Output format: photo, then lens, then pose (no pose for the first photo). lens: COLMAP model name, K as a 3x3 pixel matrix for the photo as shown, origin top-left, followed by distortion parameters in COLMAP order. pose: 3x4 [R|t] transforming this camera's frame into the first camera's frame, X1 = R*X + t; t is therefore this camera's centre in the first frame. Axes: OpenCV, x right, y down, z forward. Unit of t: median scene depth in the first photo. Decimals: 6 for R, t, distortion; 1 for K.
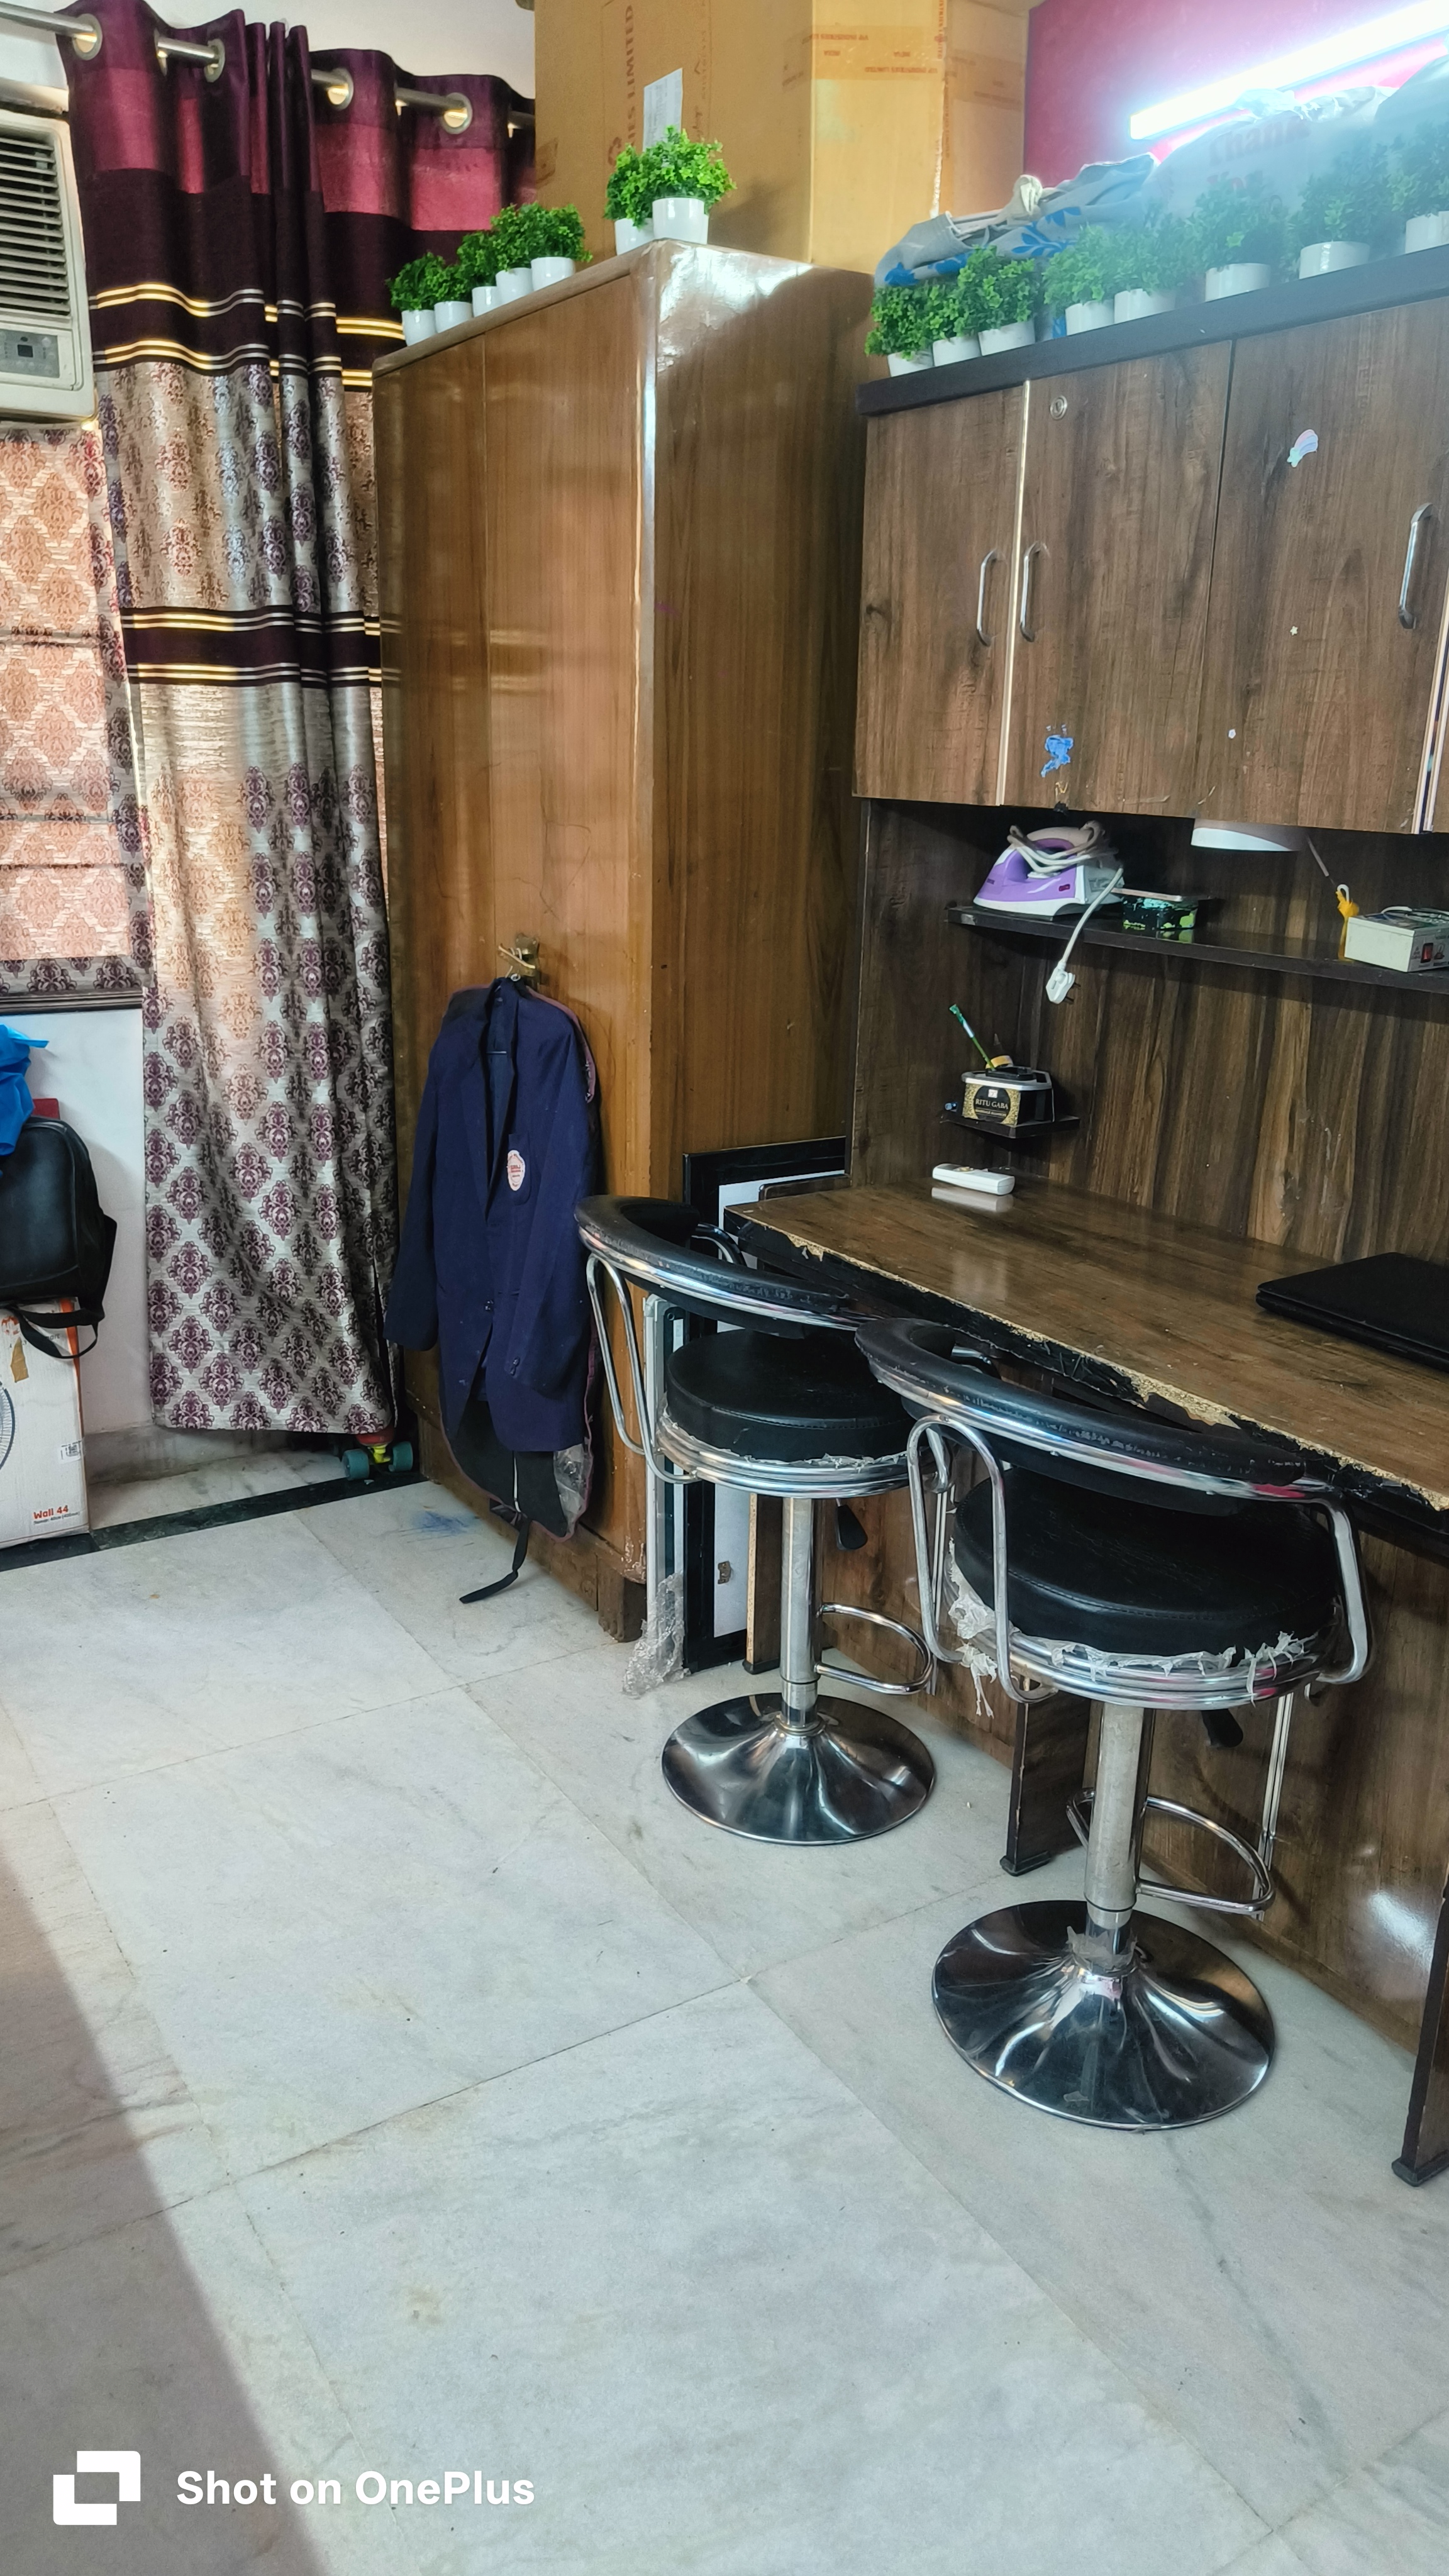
lens RADIAL K [[1787.7, 0, 703.7], [0, 1787.7, 1267.7], [0, 0, 1]] dist [0.019985, -0.011330]
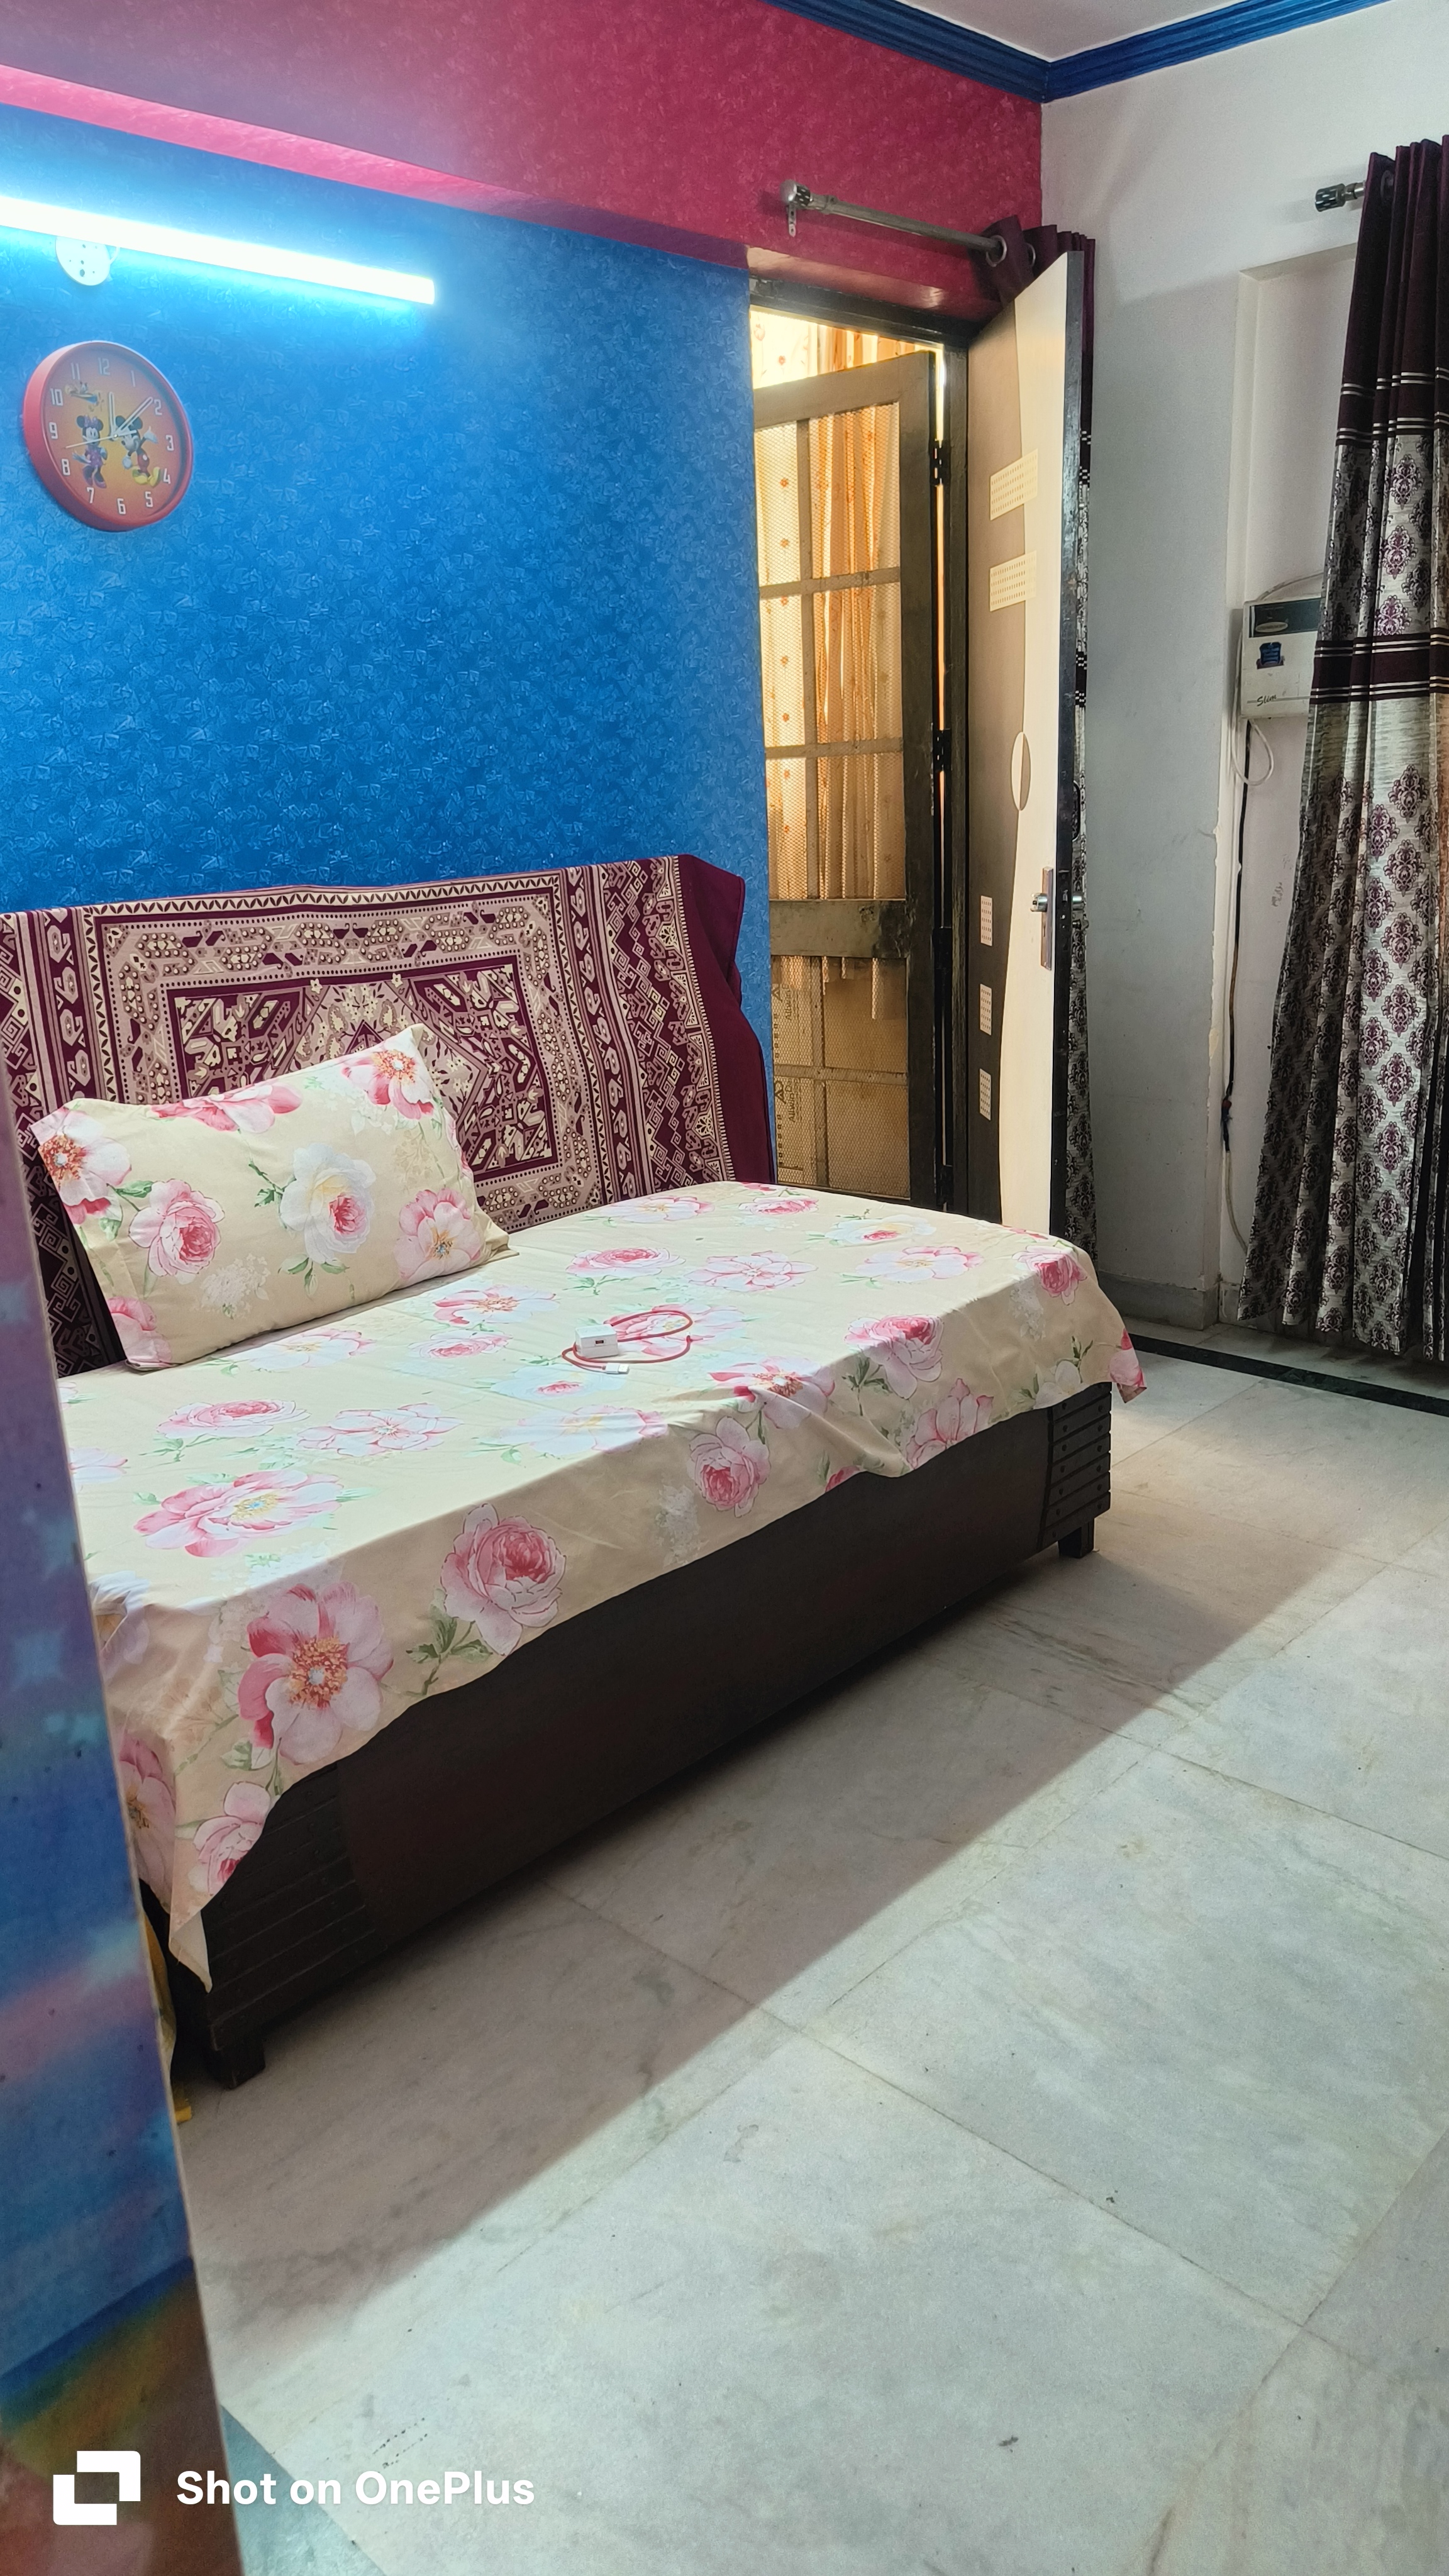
lens RADIAL K [[1787.7, 0, 715.6], [0, 1787.7, 1270.2], [0, 0, 1]] dist [0.019985, -0.011330]
pose [[0.255059, 0.241453, -0.936293, 0.532323], [-0.231015, 0.955494, 0.183473, -0.024061], [0.938923, 0.169501, 0.299487, 0.100909]]
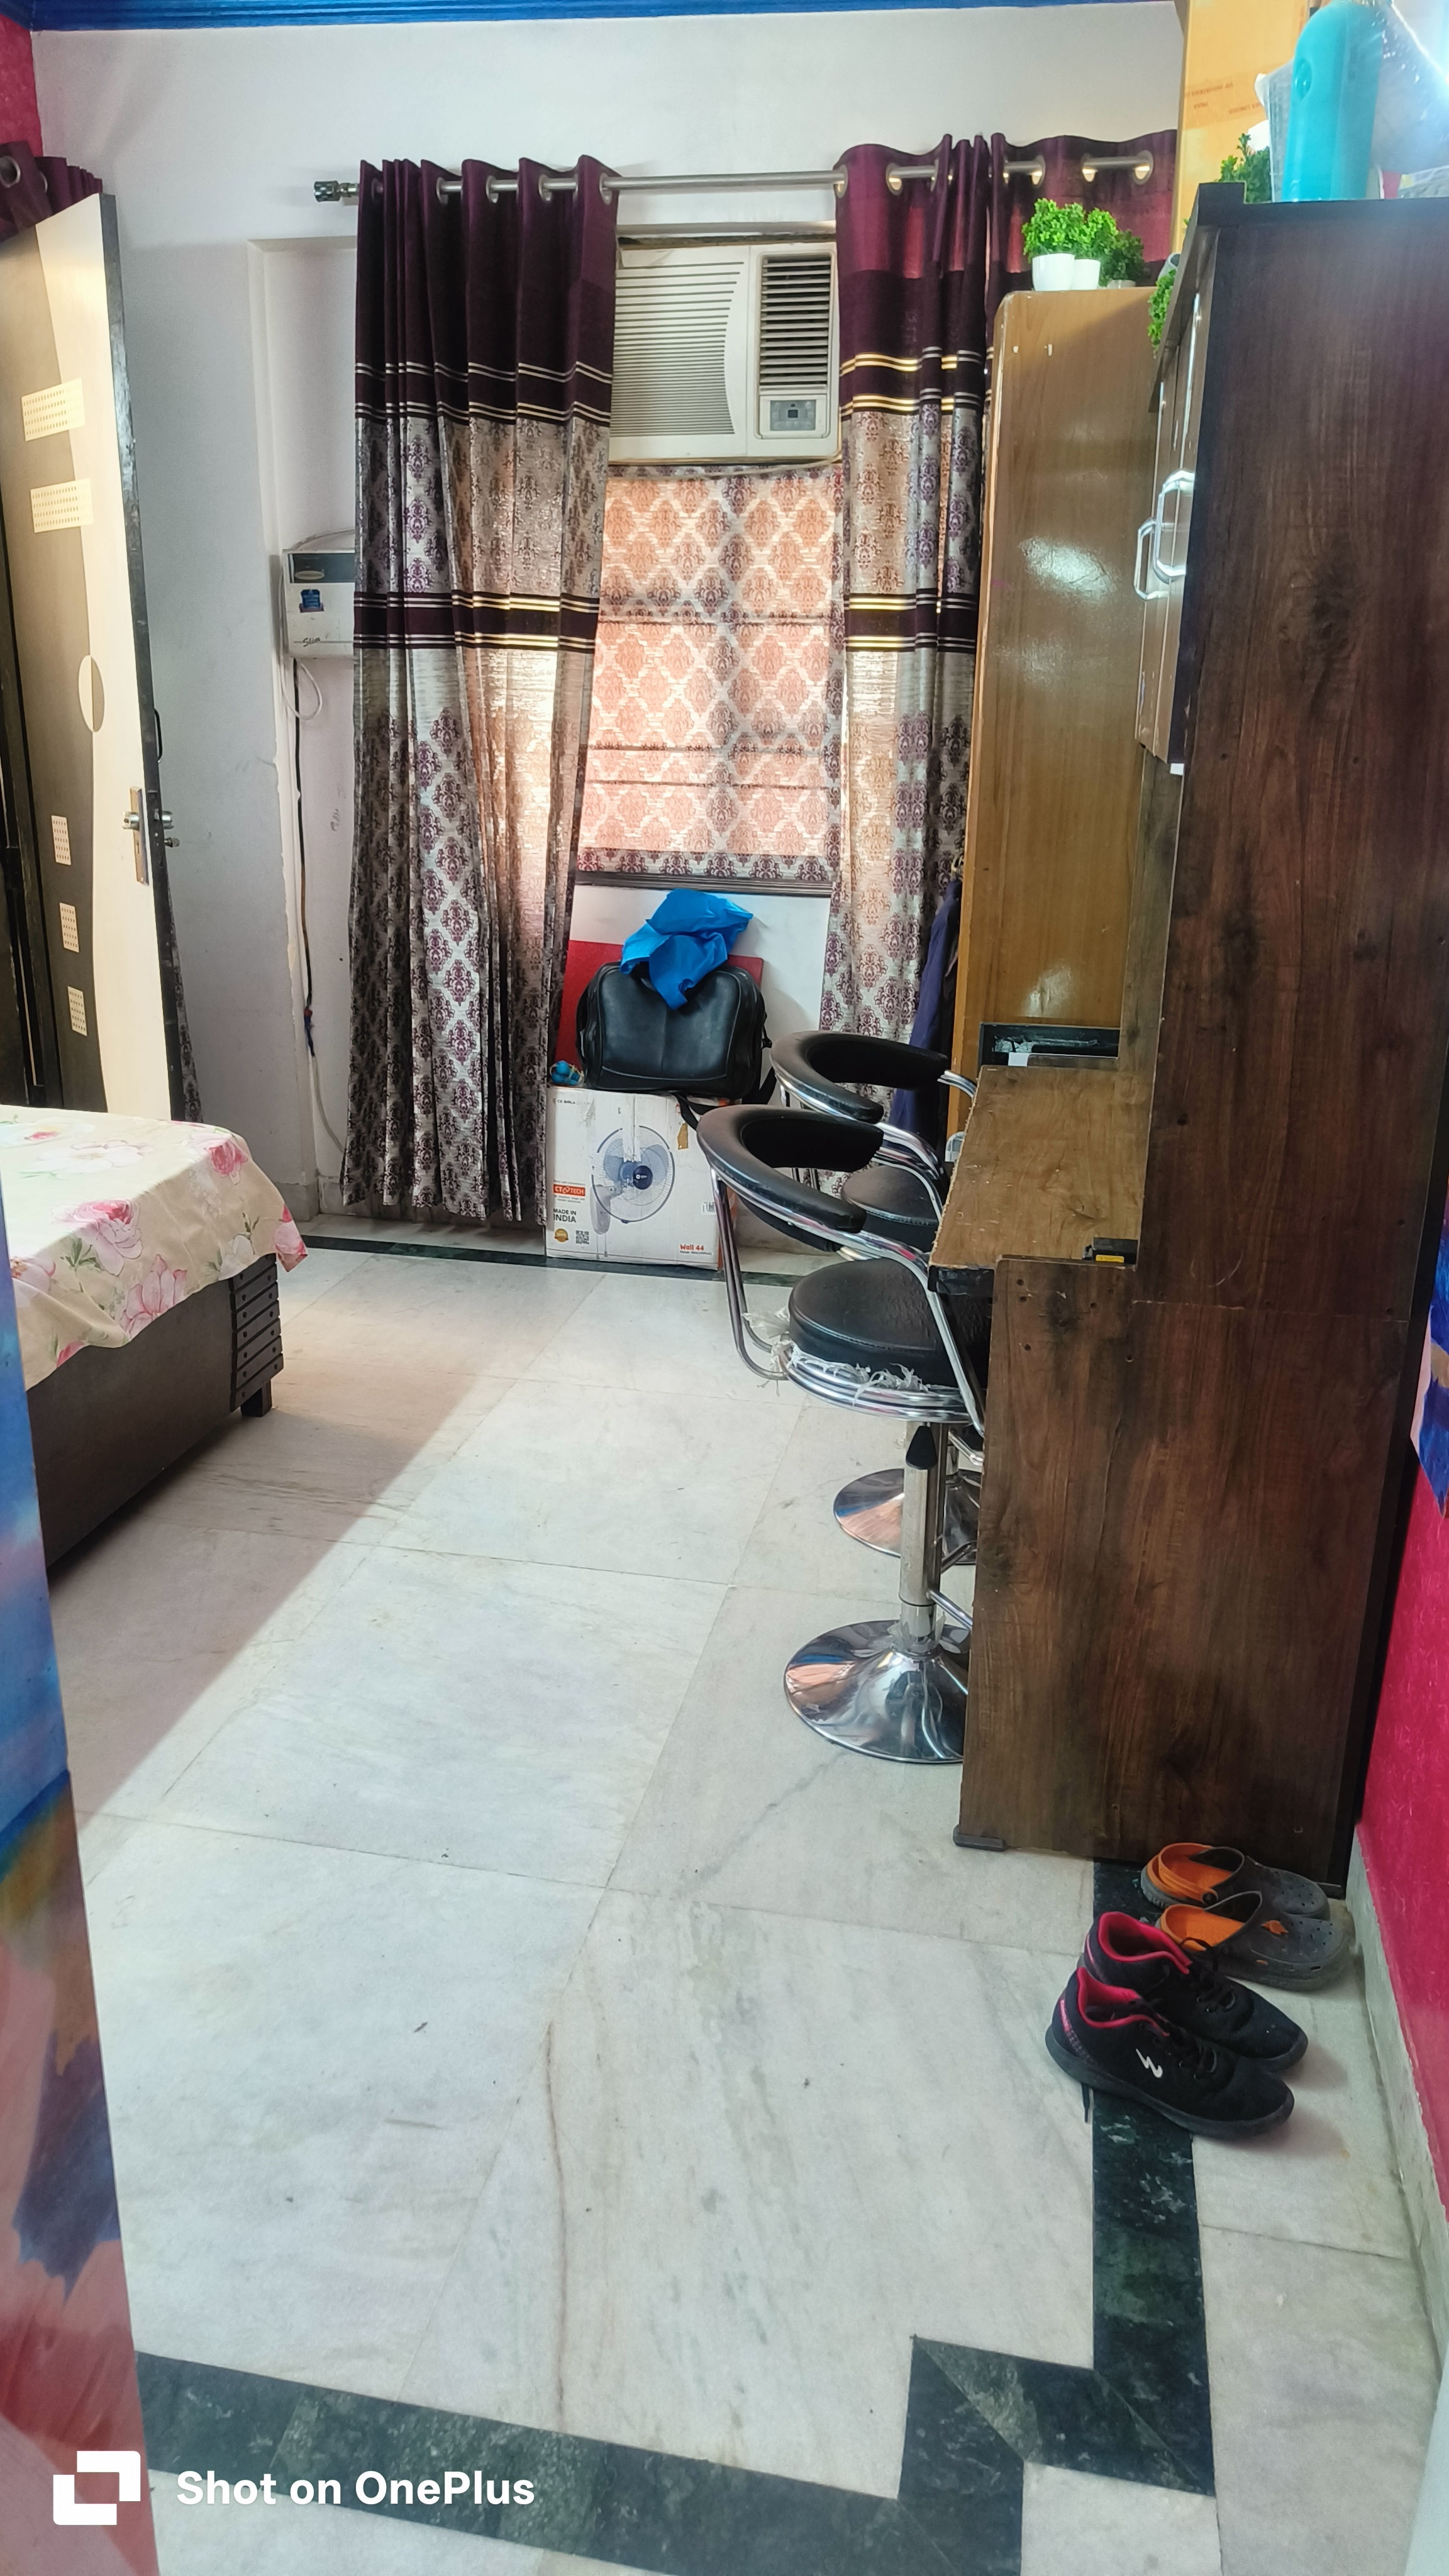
lens RADIAL K [[1787.7, 0, 707.7], [0, 1787.7, 1268.3], [0, 0, 1]] dist [0.019985, -0.011330]
pose [[0.727416, 0.208035, -0.653902, 0.591388], [-0.200583, 0.975779, 0.087304, 0.028133], [0.656226, 0.067656, 0.751525, -0.042939]]
